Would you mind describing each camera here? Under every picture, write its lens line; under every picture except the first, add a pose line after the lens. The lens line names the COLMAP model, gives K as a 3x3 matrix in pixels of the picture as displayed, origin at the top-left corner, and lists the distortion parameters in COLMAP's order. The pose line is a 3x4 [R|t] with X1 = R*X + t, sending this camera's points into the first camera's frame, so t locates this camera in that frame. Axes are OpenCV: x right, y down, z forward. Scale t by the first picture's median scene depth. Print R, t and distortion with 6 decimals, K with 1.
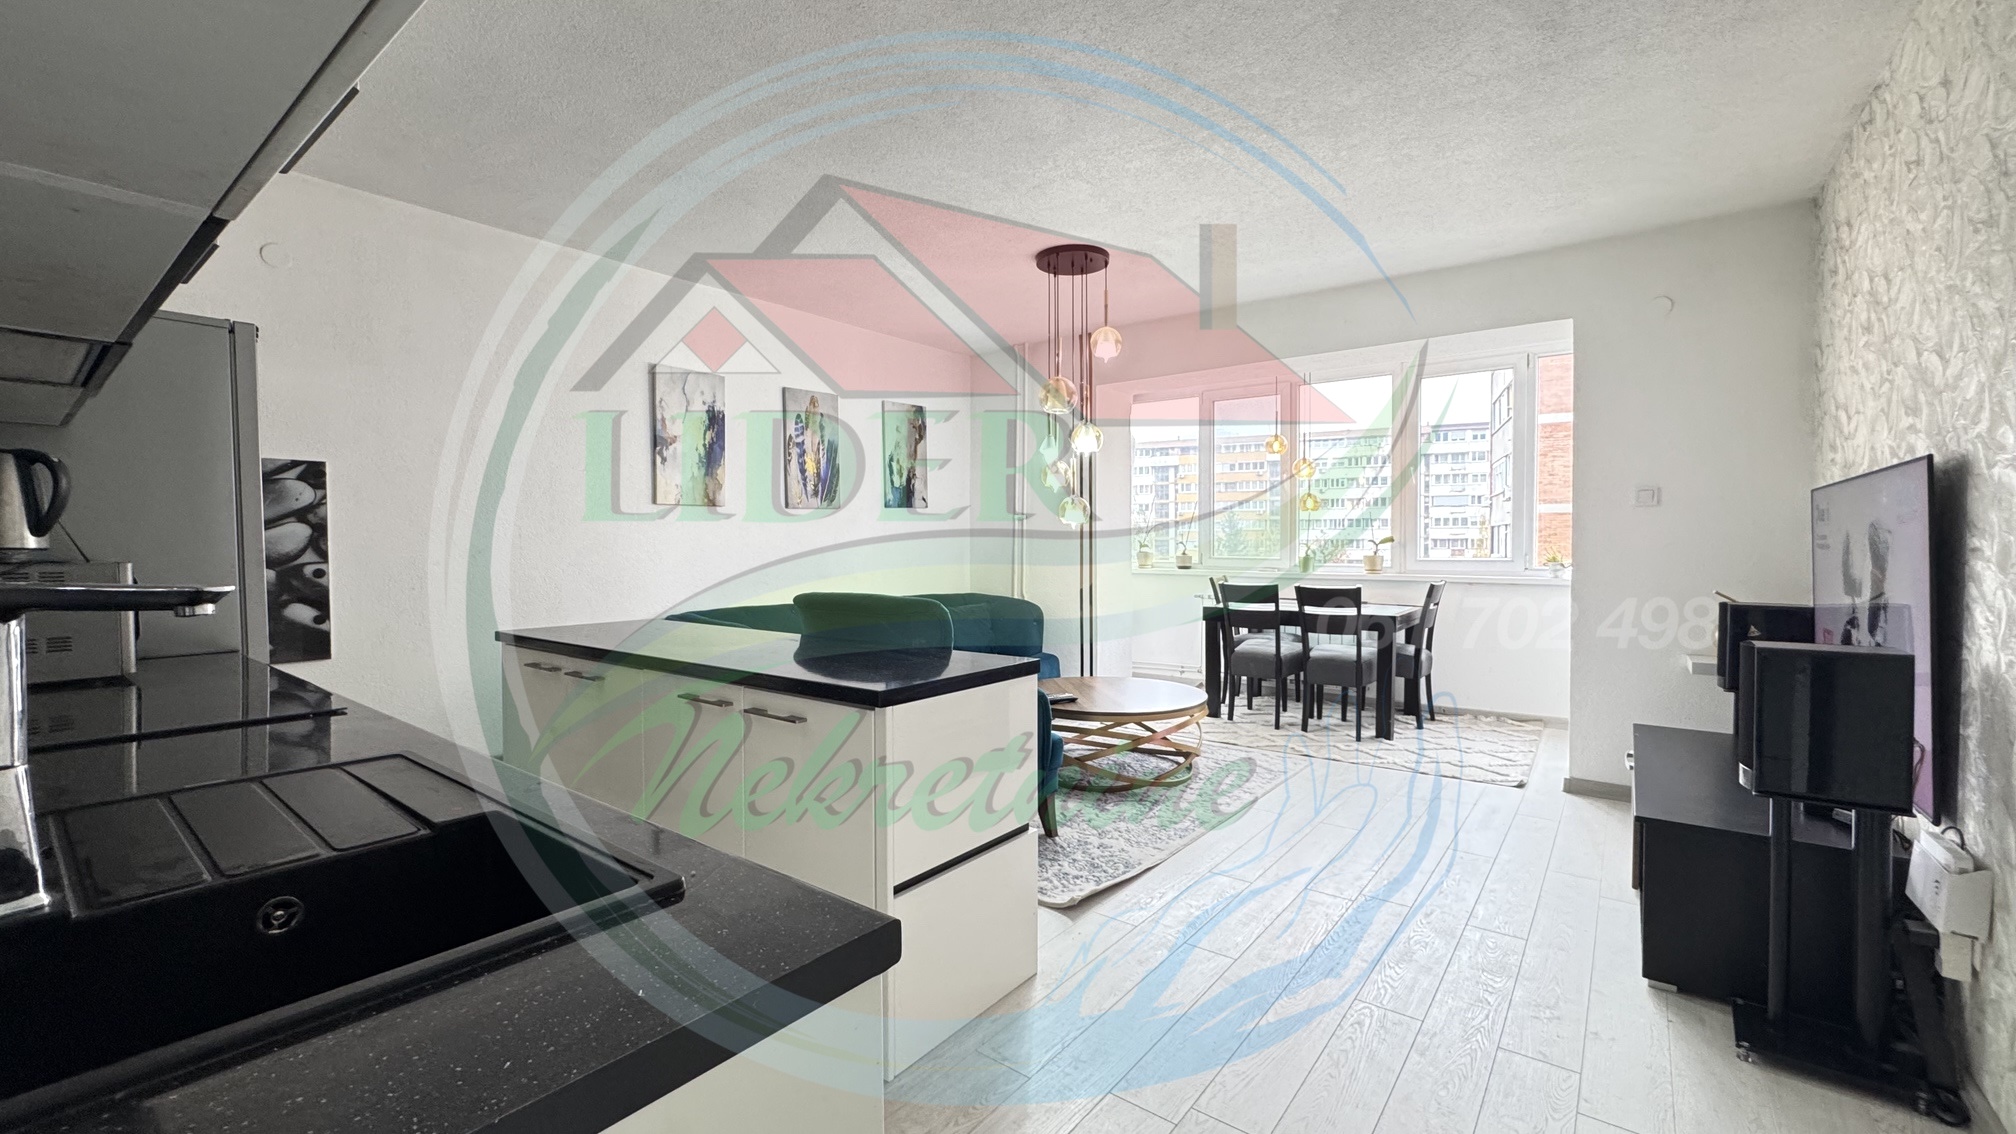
lens RADIAL K [[803.0, 0, 1008.0], [0, 803.0, 567.0], [0, 0, 1]] dist [-0.001101, -0.000204]
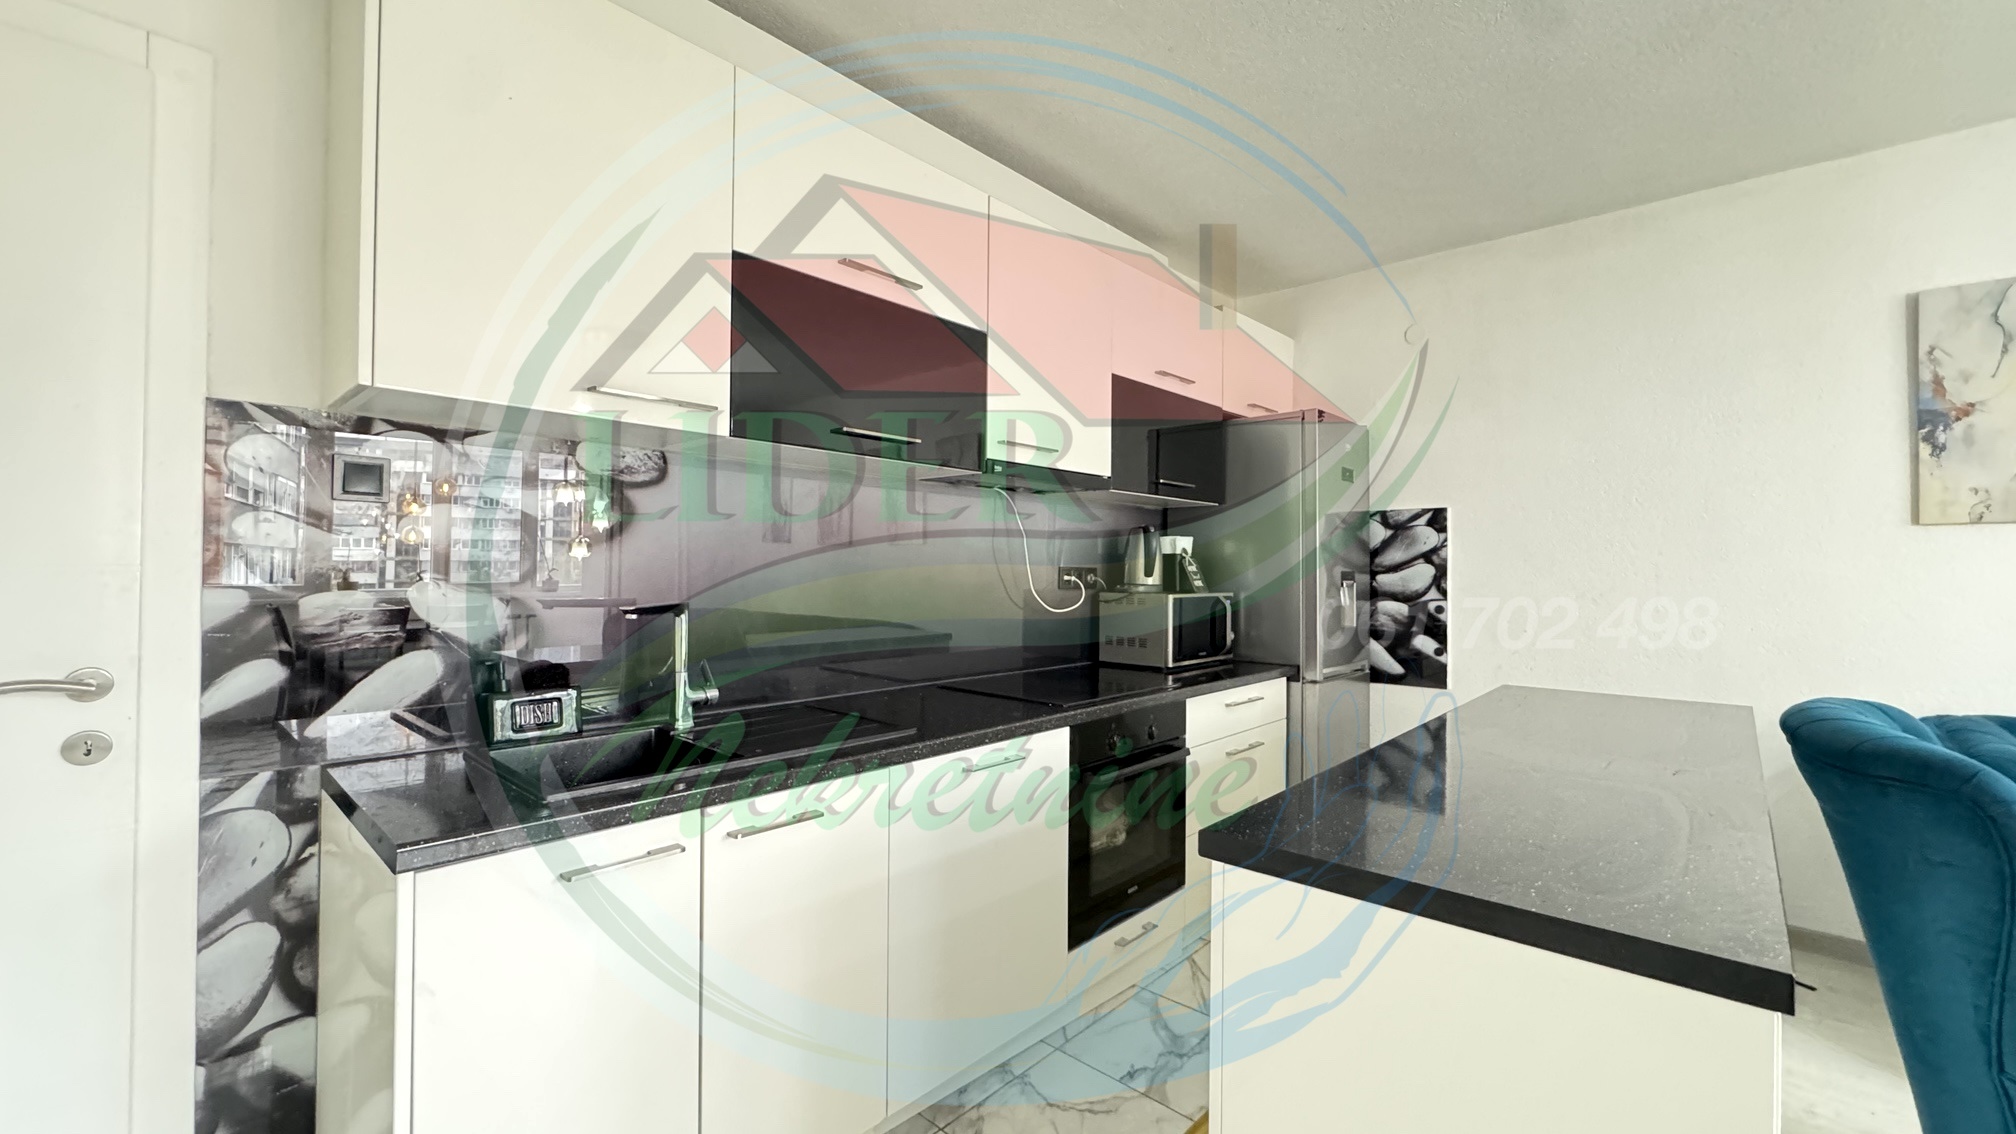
lens RADIAL K [[803.0, 0, 1008.0], [0, 803.0, 567.0], [0, 0, 1]] dist [-0.001101, -0.000204]
pose [[-0.075600, -0.002981, -0.997134, 0.207410], [-0.037033, 0.999314, -0.000180, -0.020770], [0.996450, 0.036914, -0.075659, 0.361094]]
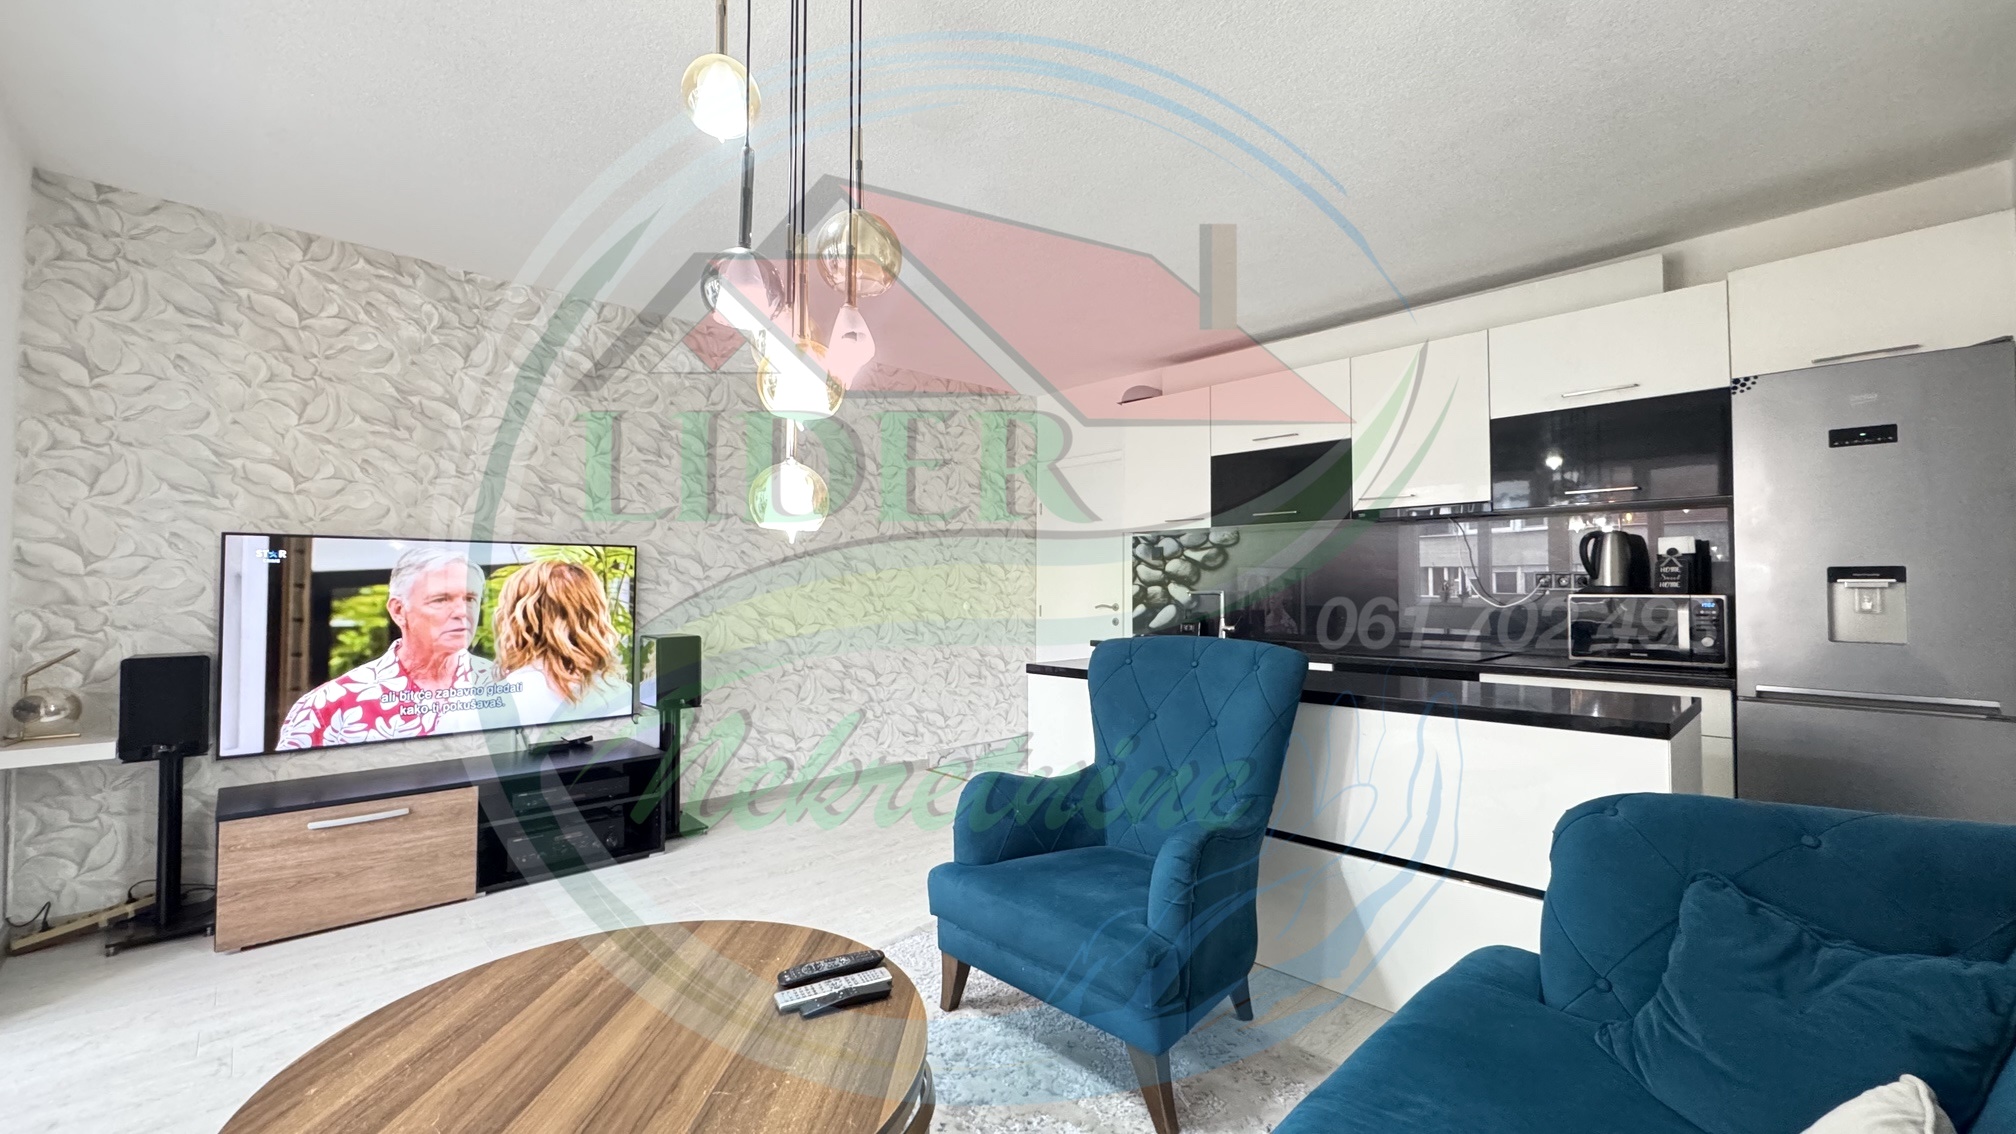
lens RADIAL K [[803.0, 0, 1008.0], [0, 803.0, 567.0], [0, 0, 1]] dist [-0.001101, -0.000204]
pose [[-0.988538, 0.006421, 0.150833, -0.082733], [0.007082, 0.999968, 0.003847, -0.035409], [-0.150804, 0.004871, -0.988552, 1.295002]]
